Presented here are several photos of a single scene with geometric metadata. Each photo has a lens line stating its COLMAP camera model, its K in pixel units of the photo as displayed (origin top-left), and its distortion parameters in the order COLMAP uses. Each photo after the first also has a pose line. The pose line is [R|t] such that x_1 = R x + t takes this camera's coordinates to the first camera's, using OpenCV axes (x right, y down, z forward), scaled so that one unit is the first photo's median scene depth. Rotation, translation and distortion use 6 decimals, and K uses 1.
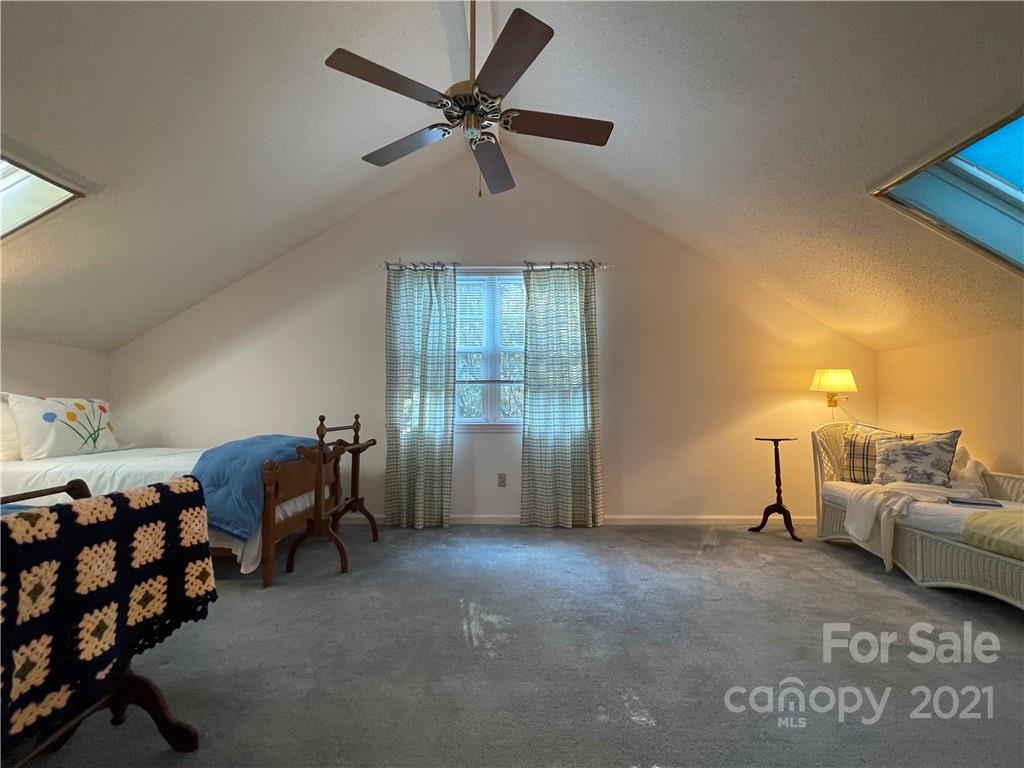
lens RADIAL K [[459.8, 0, 511.6], [0, 459.8, 381.6], [0, 0, 1]] dist [-0.000226, 0.000149]
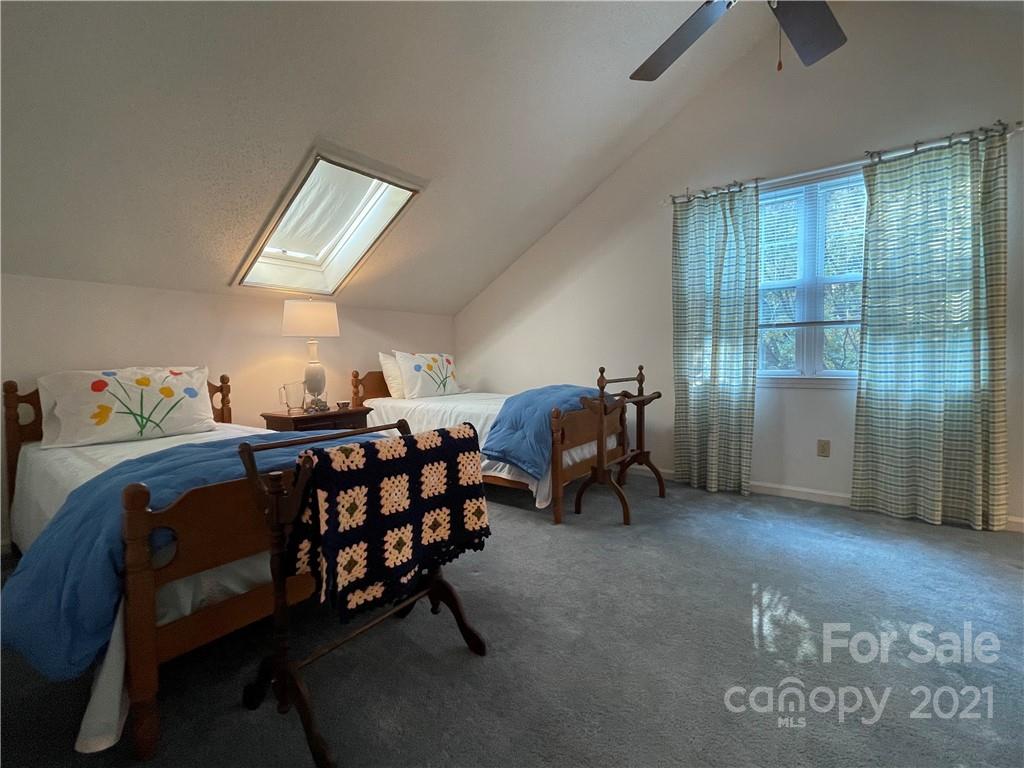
lens RADIAL K [[459.8, 0, 511.5], [0, 459.8, 380.1], [0, 0, 1]] dist [-0.000226, 0.000149]
pose [[0.802495, 0.018500, -0.596372, 0.021833], [0.045348, 0.994737, 0.091879, 0.000997], [0.594933, -0.100776, 0.797433, 0.077510]]
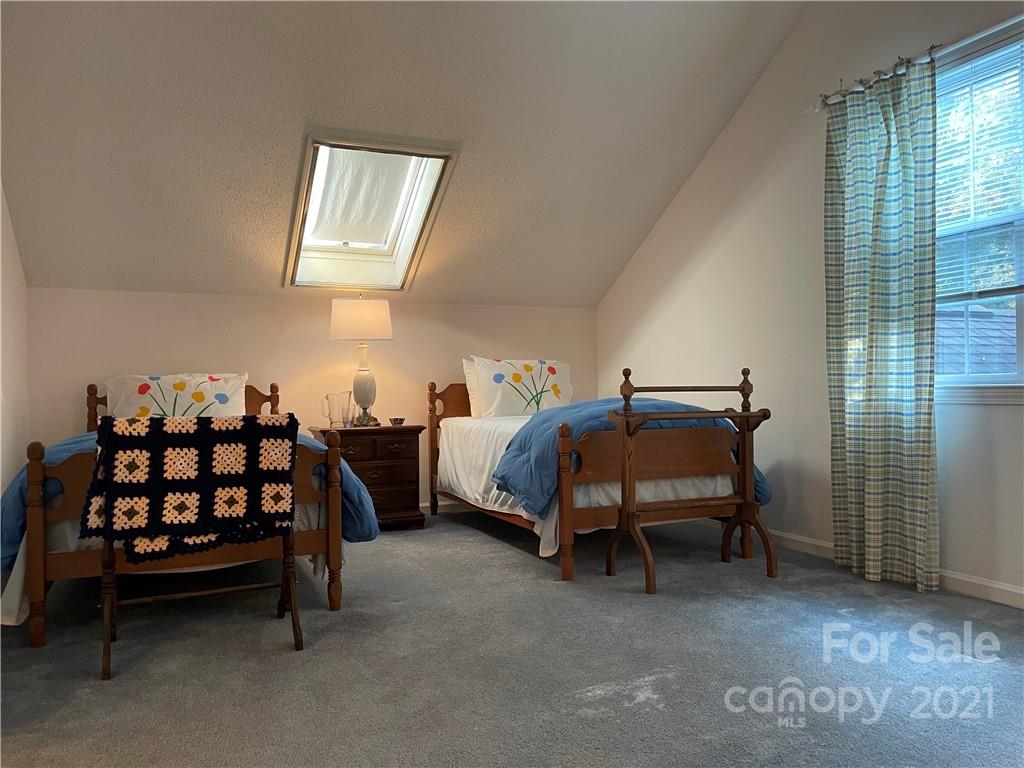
lens RADIAL K [[779.2, 0, 514.4], [0, 779.2, 386.8], [0, 0, 1]] dist [0.092483, -0.123671]
pose [[0.398441, -0.006234, -0.917173, 0.562715], [0.065152, 0.997643, 0.021523, 0.057469], [0.914877, -0.068331, 0.397909, 0.317333]]
